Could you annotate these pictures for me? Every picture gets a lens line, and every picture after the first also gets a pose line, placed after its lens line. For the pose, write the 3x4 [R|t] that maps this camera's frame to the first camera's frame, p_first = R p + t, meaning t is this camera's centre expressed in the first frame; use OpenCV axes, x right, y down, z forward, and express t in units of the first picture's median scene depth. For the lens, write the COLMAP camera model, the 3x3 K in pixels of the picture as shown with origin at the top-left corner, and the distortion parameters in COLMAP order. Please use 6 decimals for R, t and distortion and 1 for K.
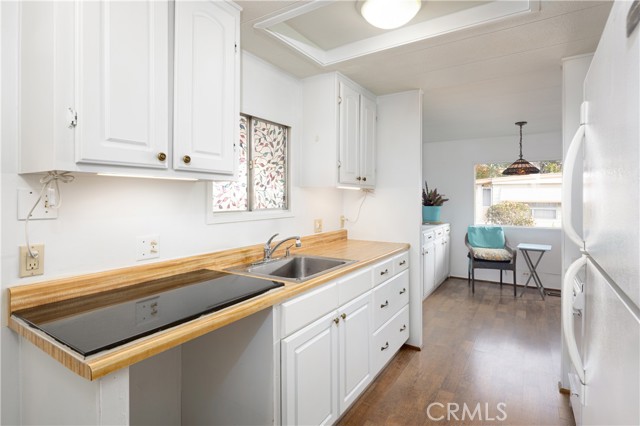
lens RADIAL K [[327.4, 0, 319.5], [0, 327.4, 194.9], [0, 0, 1]] dist [0.001377, 0.000259]
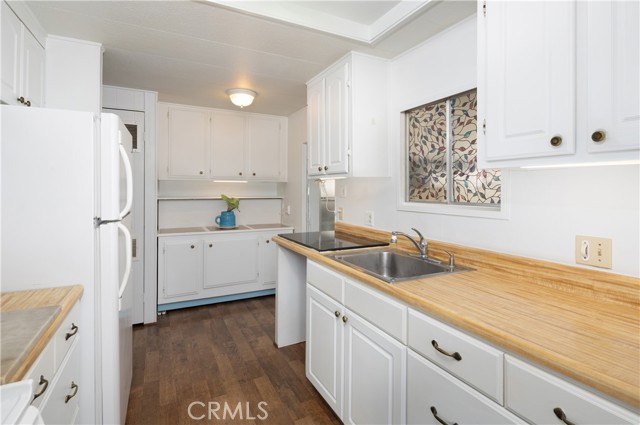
lens RADIAL K [[313.9, 0, 319.6], [0, 313.9, 188.7], [0, 0, 1]] dist [0.001020, -0.000007]
pose [[-0.494746, -0.000276, -0.869037, 0.663113], [0.005348, 0.999980, -0.003362, 0.008388], [0.869021, -0.006311, -0.494735, 1.047092]]
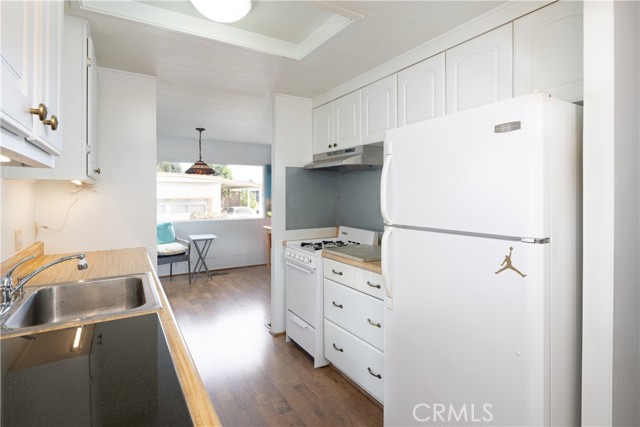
lens RADIAL K [[327.4, 0, 319.5], [0, 327.4, 195.4], [0, 0, 1]] dist [0.001377, 0.000259]
pose [[0.430601, -0.004416, 0.902532, -0.384955], [-0.004776, 0.999963, 0.007172, 0.001218], [-0.902530, -0.007399, 0.430564, 0.232277]]
